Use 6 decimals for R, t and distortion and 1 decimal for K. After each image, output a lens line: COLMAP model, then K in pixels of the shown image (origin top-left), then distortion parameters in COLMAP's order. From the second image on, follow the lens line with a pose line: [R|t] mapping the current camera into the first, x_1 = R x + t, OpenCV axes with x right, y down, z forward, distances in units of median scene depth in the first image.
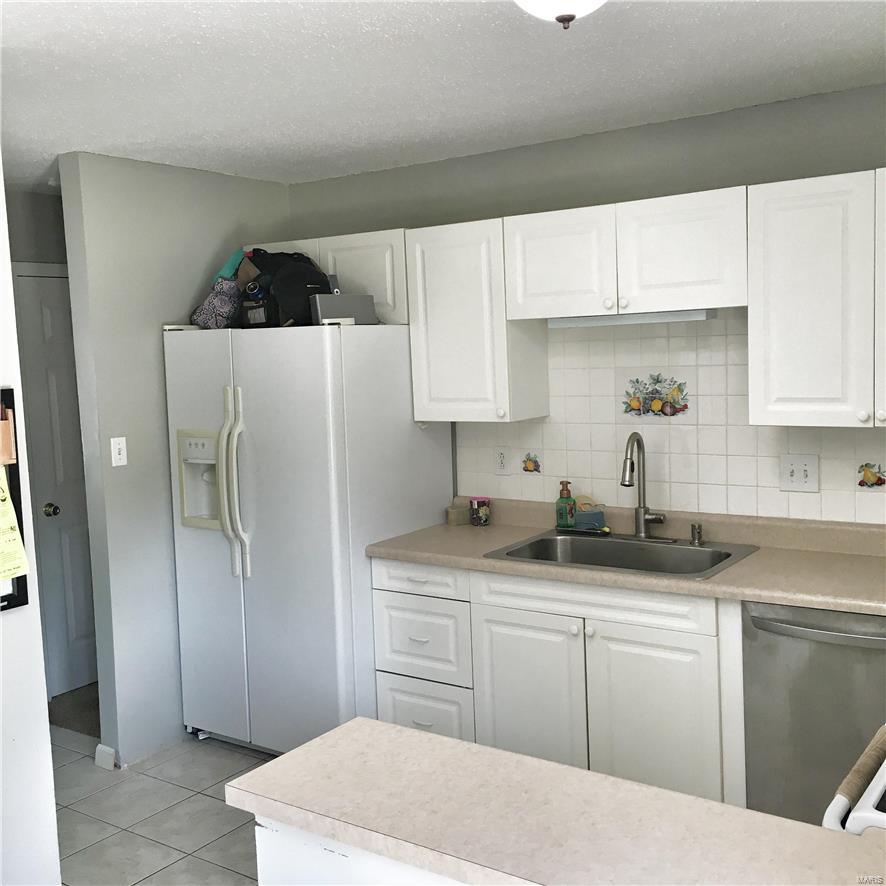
lens RADIAL K [[1004.5, 0, 443.0], [0, 1004.5, 443.0], [0, 0, 1]] dist [0.055175, -0.046765]
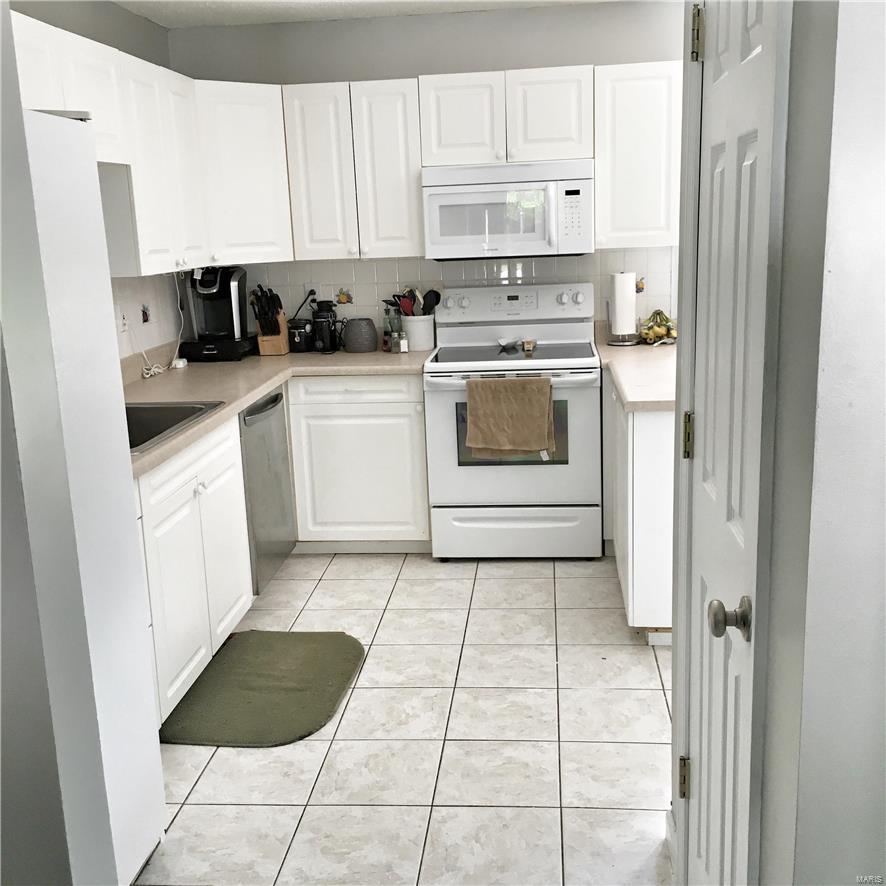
lens RADIAL K [[1009.6, 0, 443.0], [0, 1009.6, 443.0], [0, 0, 1]] dist [0.079752, 0.004526]
pose [[-0.488646, -0.138833, 0.861366, -0.750170], [0.144582, 0.960724, 0.236868, -0.053244], [-0.860419, 0.240282, -0.449381, 1.106780]]
